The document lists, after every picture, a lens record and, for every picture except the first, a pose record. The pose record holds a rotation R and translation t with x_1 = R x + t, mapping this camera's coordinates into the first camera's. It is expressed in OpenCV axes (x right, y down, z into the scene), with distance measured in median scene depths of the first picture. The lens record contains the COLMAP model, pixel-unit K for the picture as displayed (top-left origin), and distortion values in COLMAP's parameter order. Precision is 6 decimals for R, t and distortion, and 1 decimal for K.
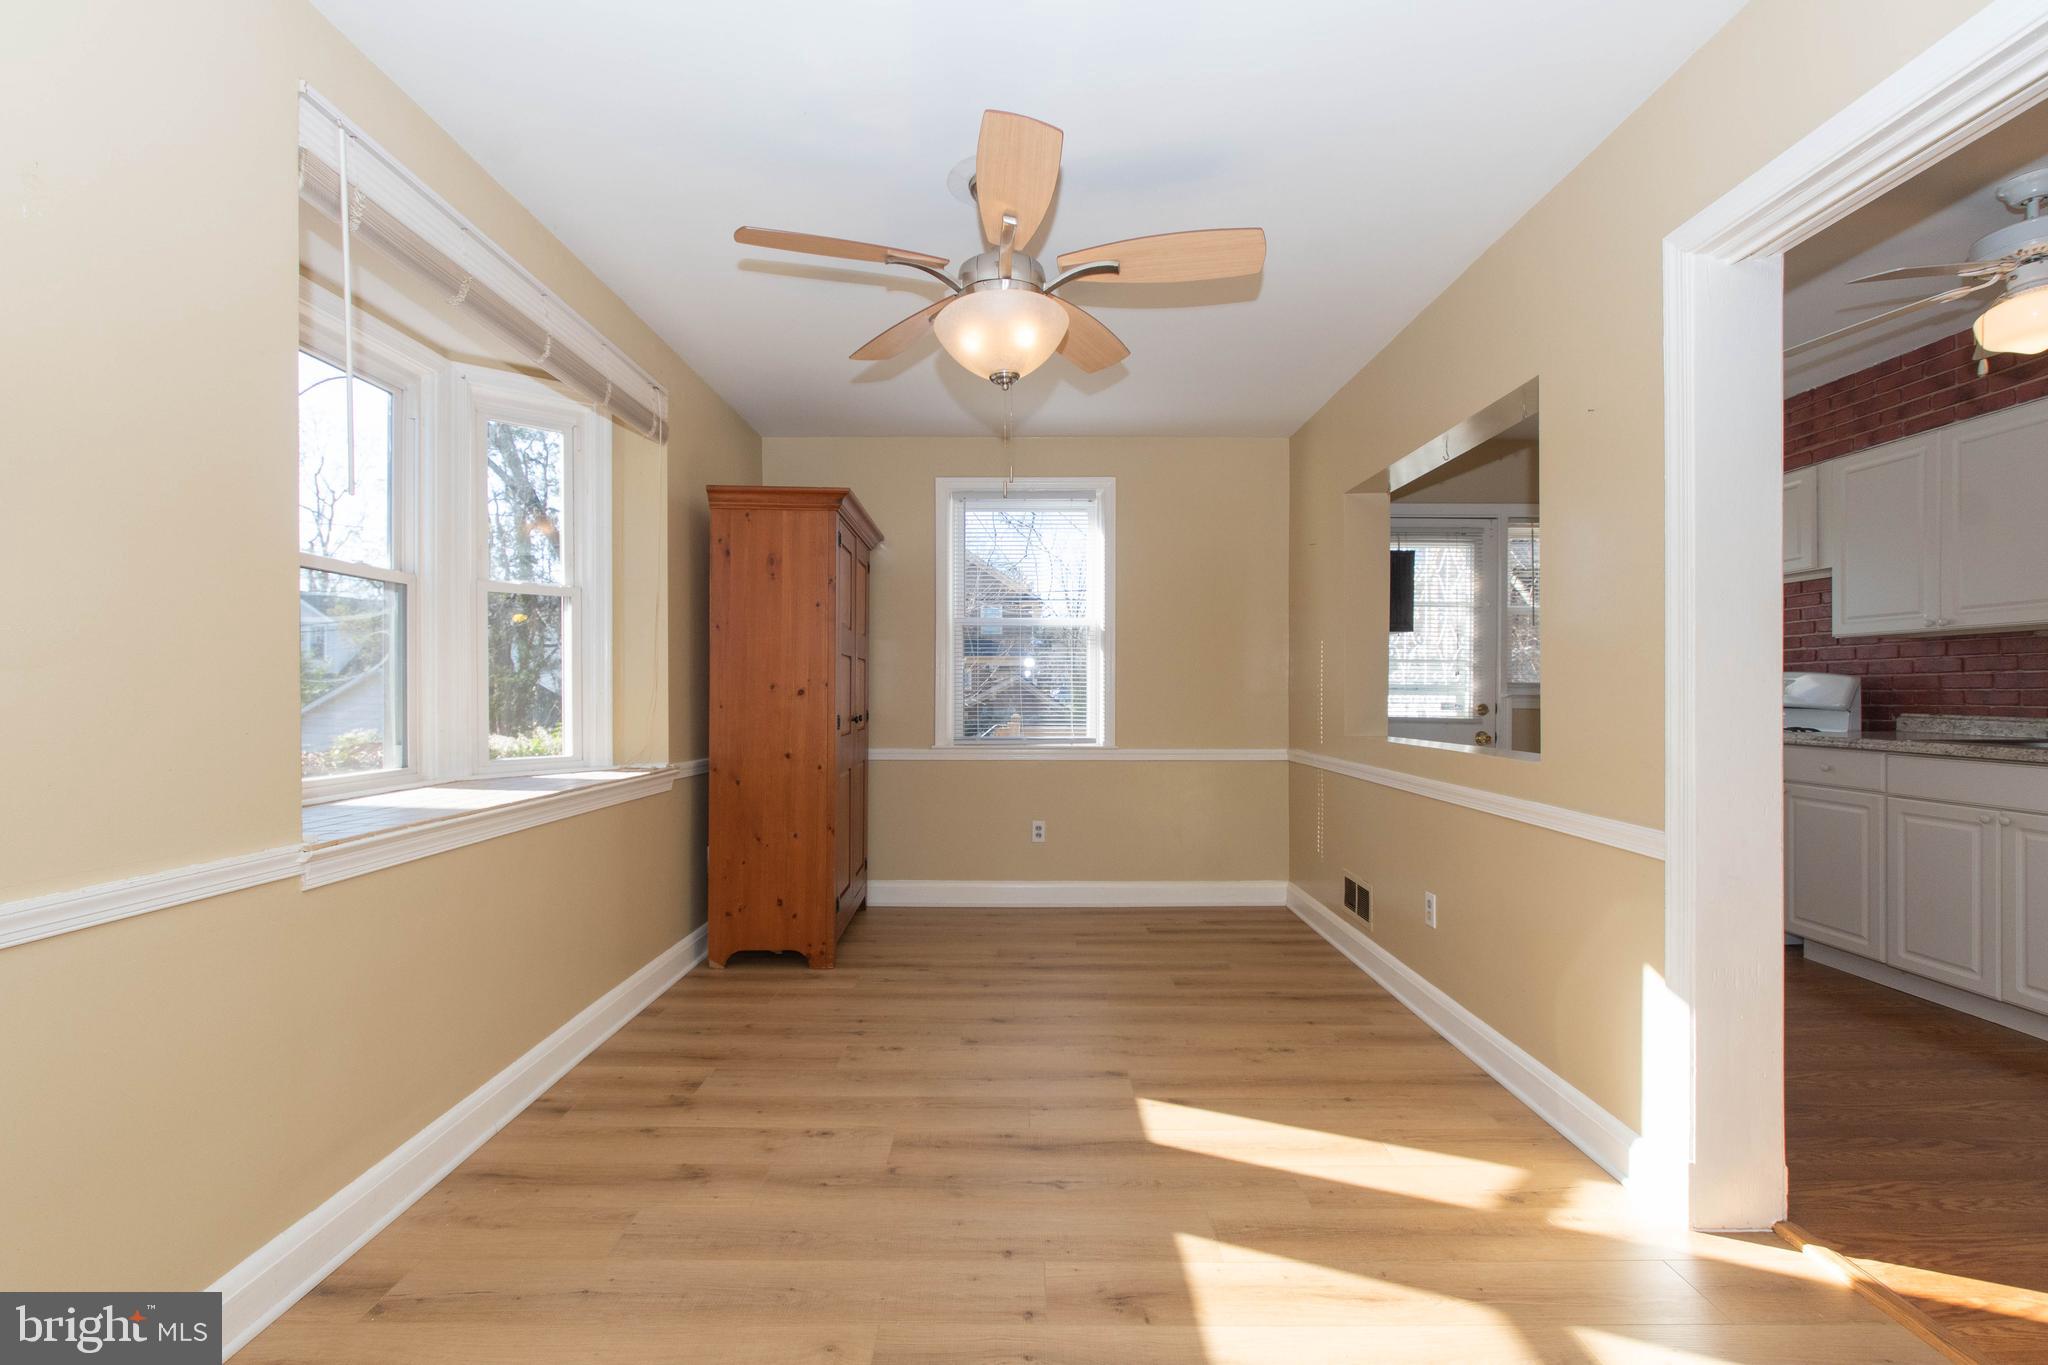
lens RADIAL K [[899.4, 0, 1029.9], [0, 899.4, 694.9], [0, 0, 1]] dist [0.001572, 0.000525]
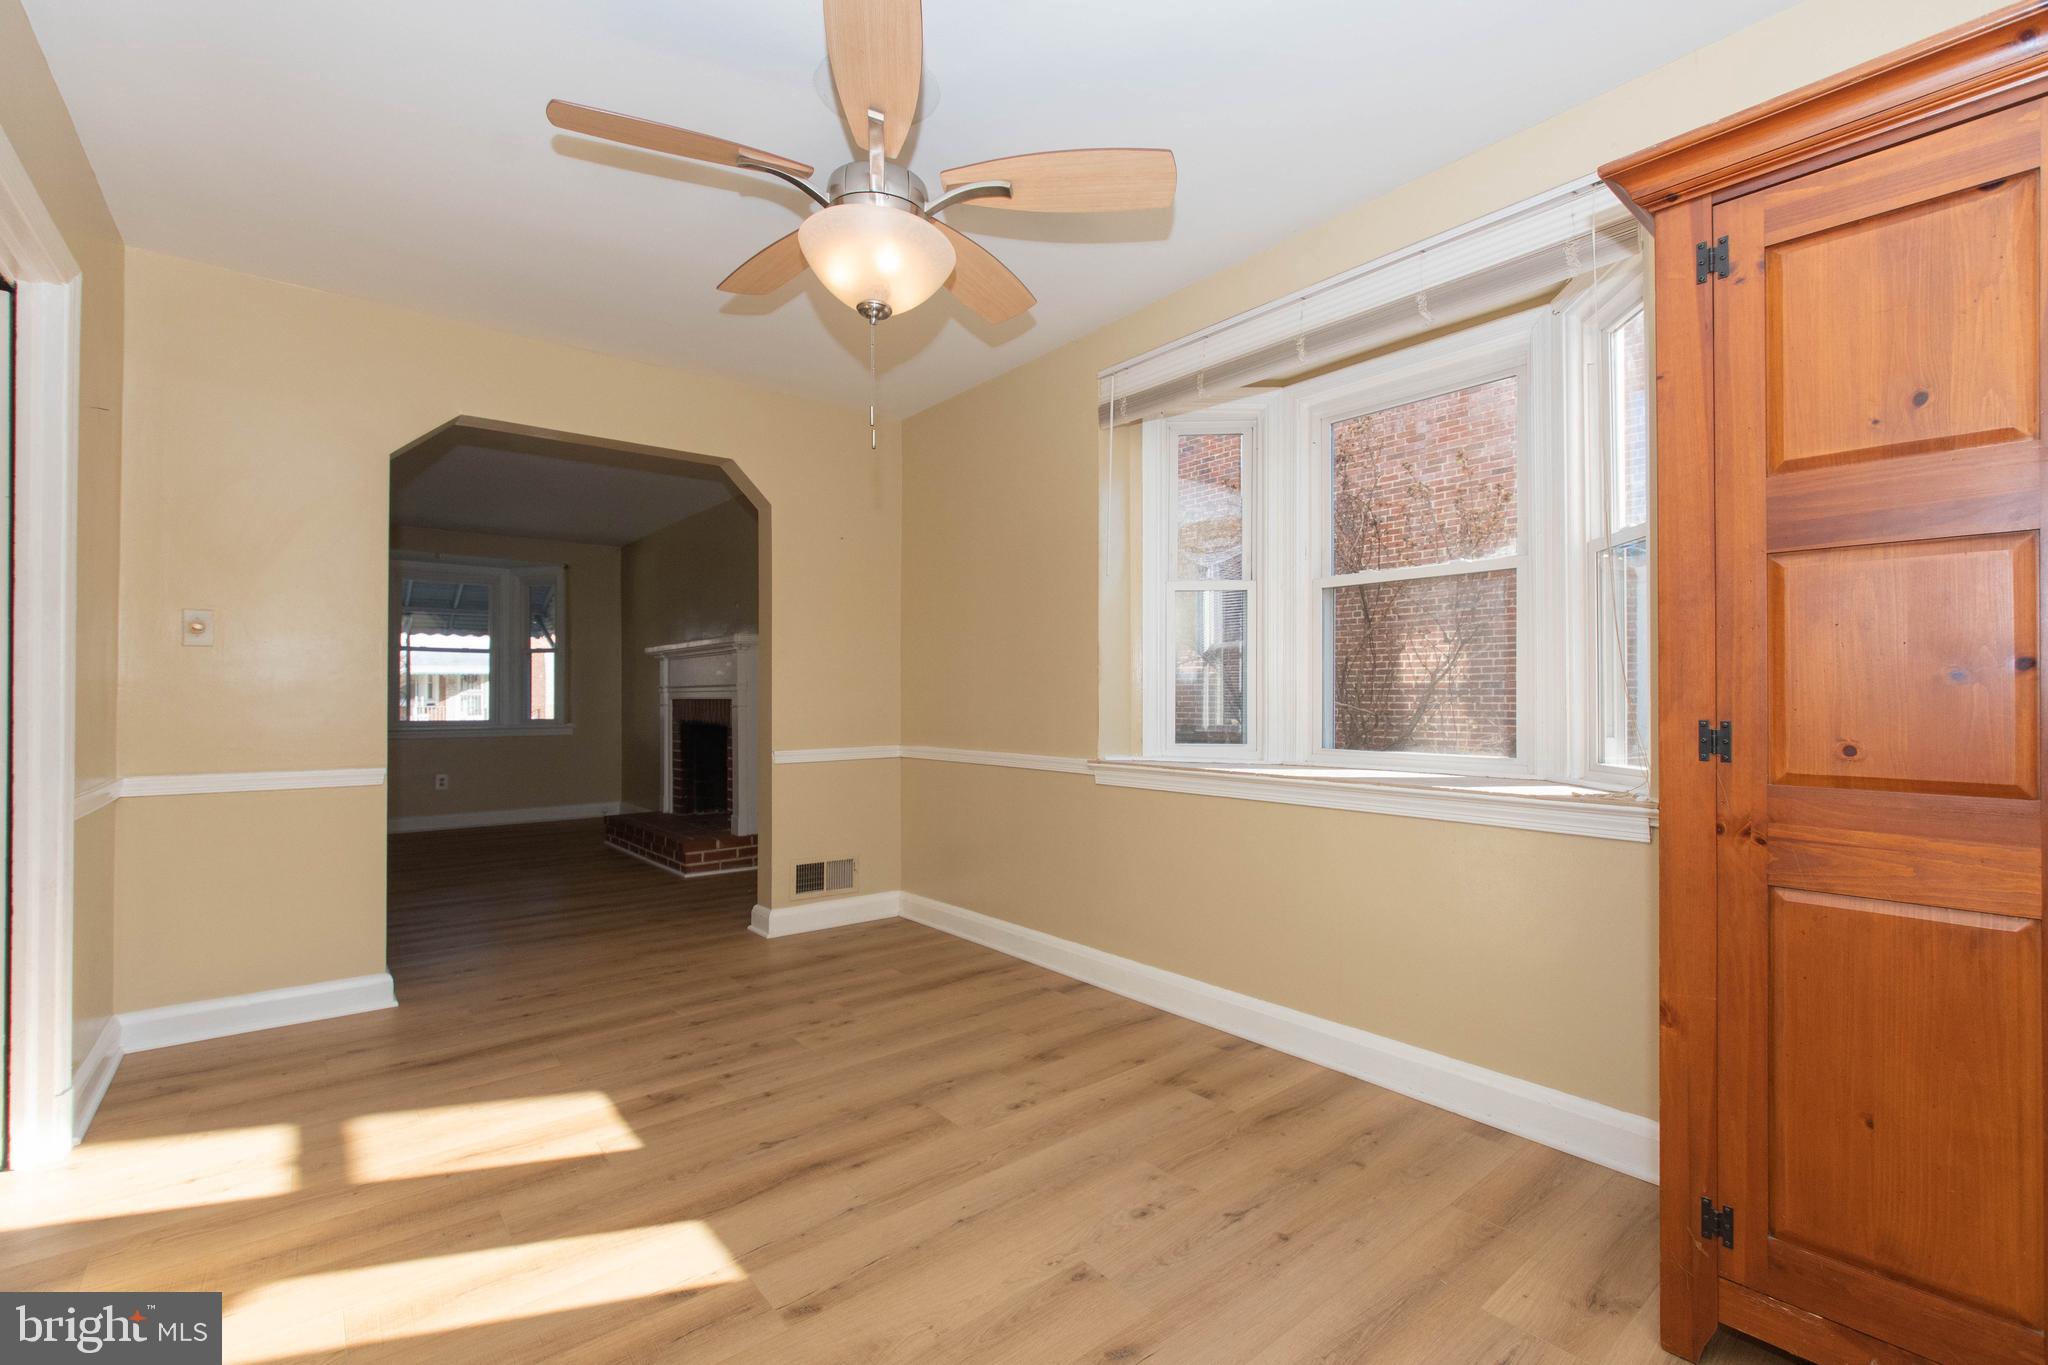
lens RADIAL K [[902.4, 0, 1011.9], [0, 902.4, 691.1], [0, 0, 1]] dist [0.001507, -0.000017]
pose [[-0.786271, -0.003487, -0.617872, 0.261805], [-0.001241, 0.999991, -0.004063, 0.011472], [0.617881, -0.002428, -0.786268, 1.141709]]
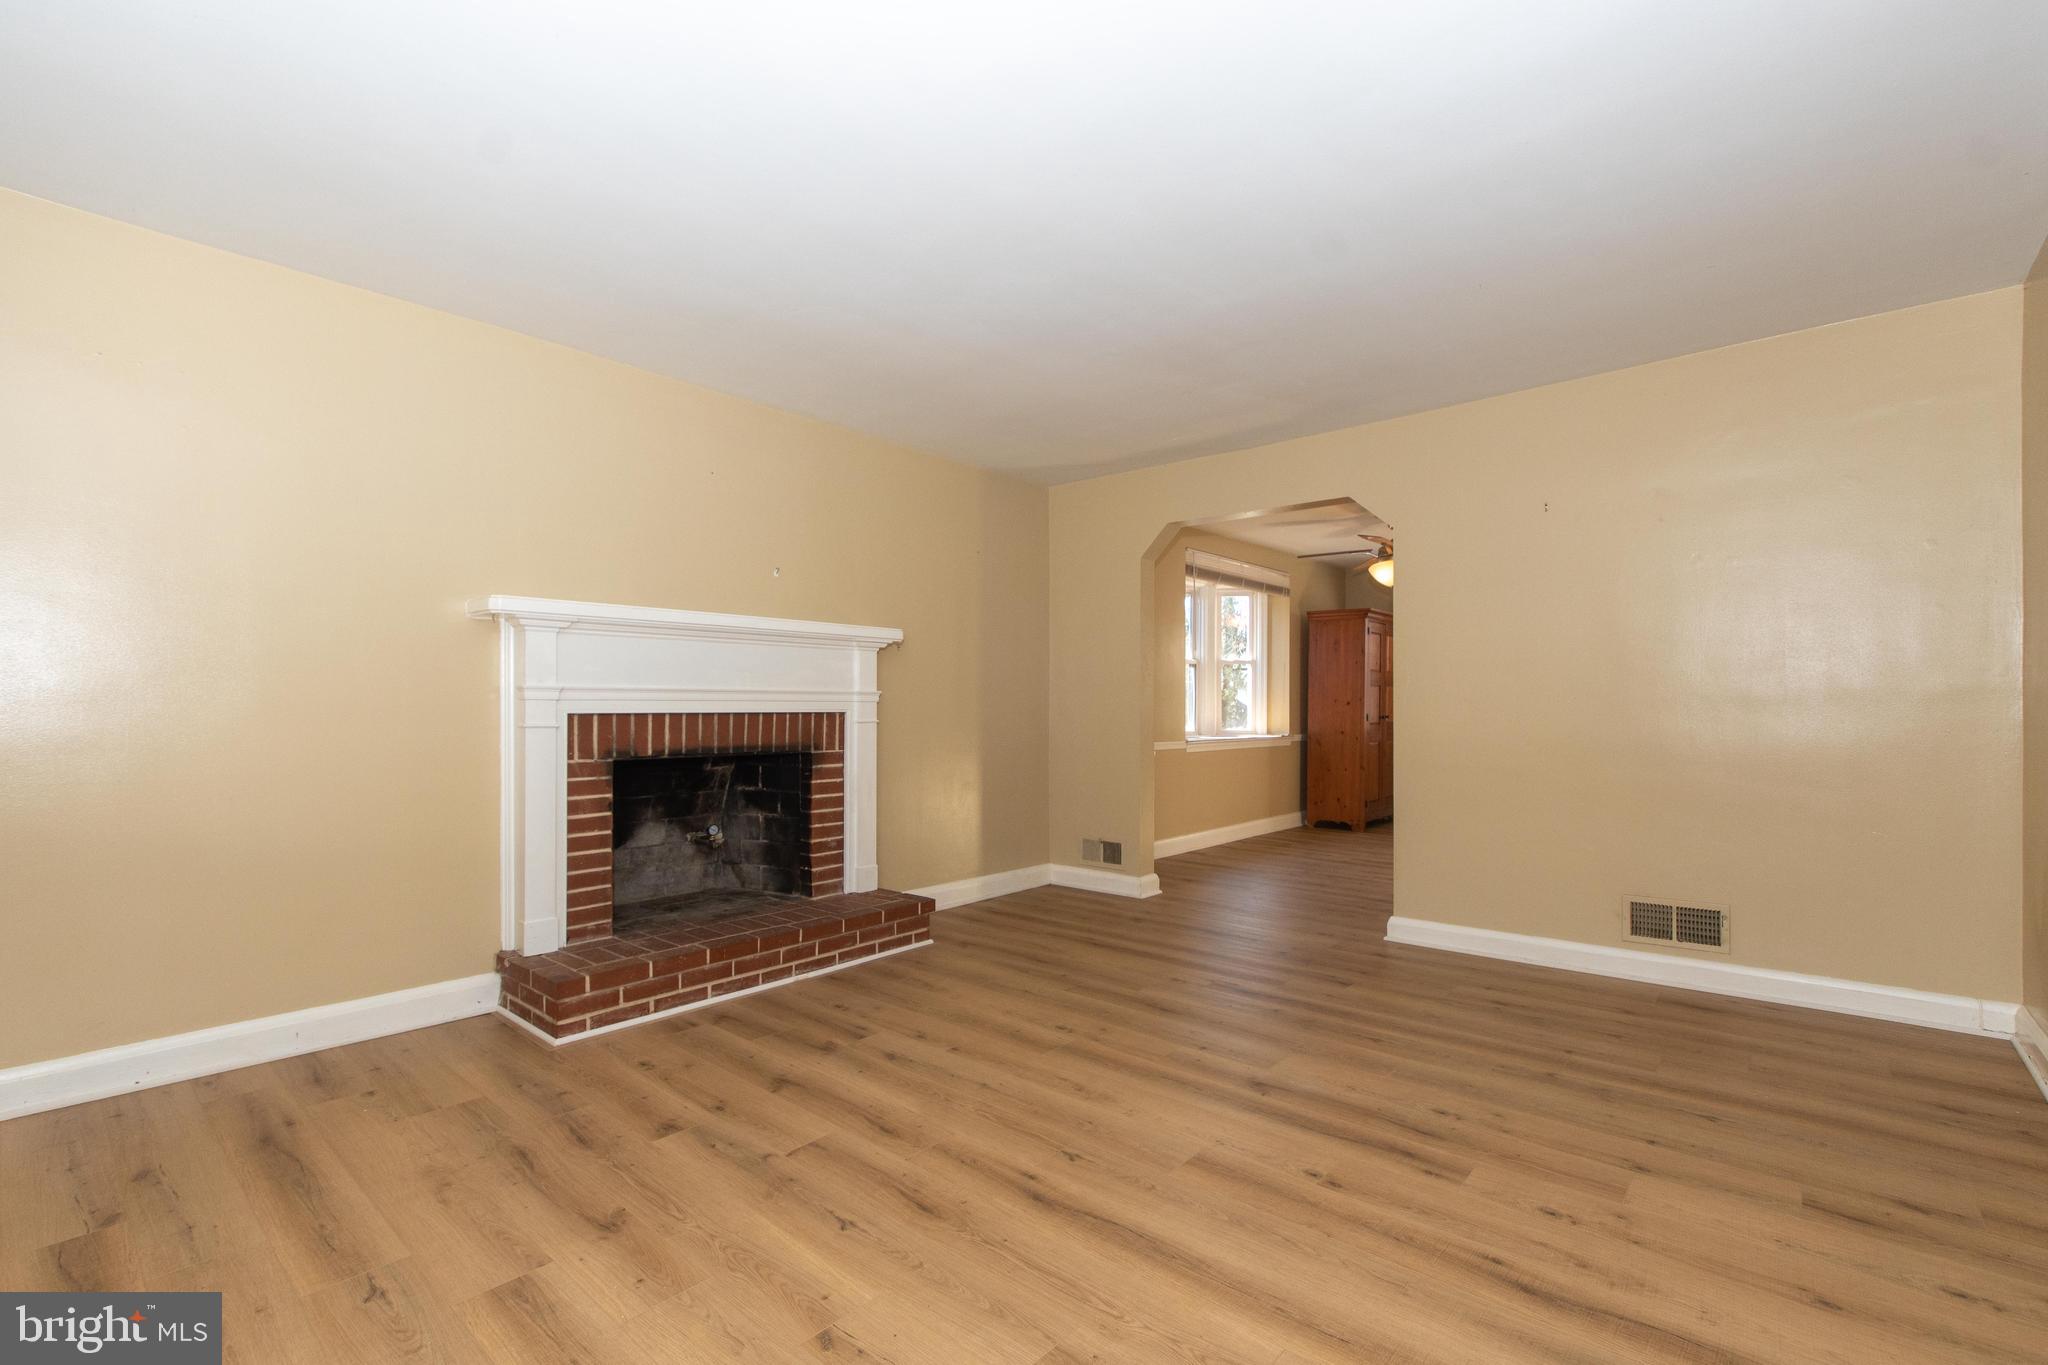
lens RADIAL K [[906.1, 0, 1025.0], [0, 906.1, 705.7], [0, 0, 1]] dist [0.002022, -0.000351]
pose [[0.755380, 0.002633, -0.655281, 0.588361], [-0.004165, 0.999991, -0.000783, 0.007324], [0.655273, 0.003320, 0.755384, -1.162149]]
